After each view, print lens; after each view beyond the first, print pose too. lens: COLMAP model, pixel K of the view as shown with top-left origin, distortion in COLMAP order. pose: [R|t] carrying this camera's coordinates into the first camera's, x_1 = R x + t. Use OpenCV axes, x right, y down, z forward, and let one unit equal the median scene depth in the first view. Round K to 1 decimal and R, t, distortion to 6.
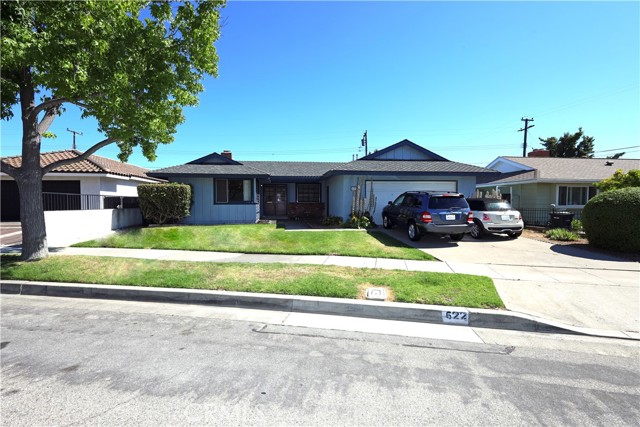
lens RADIAL K [[294.4, 0, 317.9], [0, 294.4, 215.0], [0, 0, 1]] dist [0.005006, 0.000567]
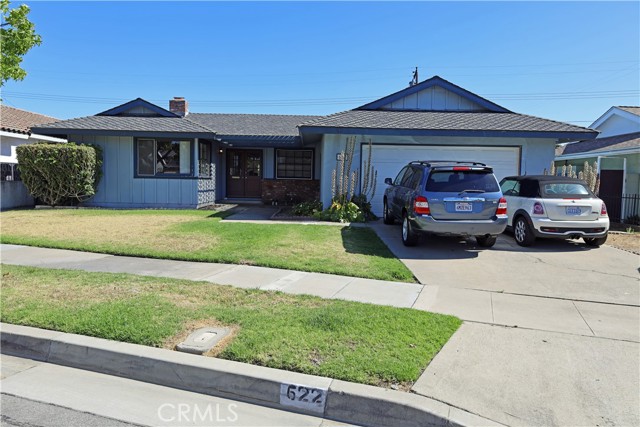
lens RADIAL K [[441.4, 0, 317.4], [0, 441.4, 212.8], [0, 0, 1]] dist [0.008399, 0.002610]
pose [[0.993514, 0.030095, -0.109651, 0.181195], [-0.026875, 0.999166, 0.030726, 0.000437], [0.110485, -0.027580, 0.993495, 0.079458]]
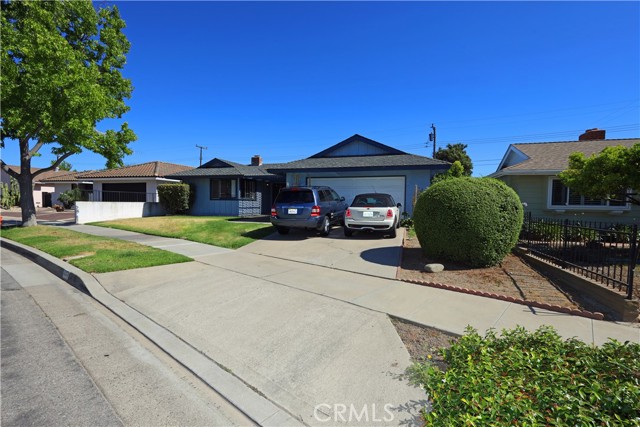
lens RADIAL K [[294.4, 0, 317.1], [0, 294.4, 215.0], [0, 0, 1]] dist [0.005006, 0.000567]
pose [[0.903336, 0.030425, -0.427853, 0.661090], [-0.033169, 0.999449, 0.001041, 0.011429], [0.427649, 0.013251, 0.903848, 0.086004]]
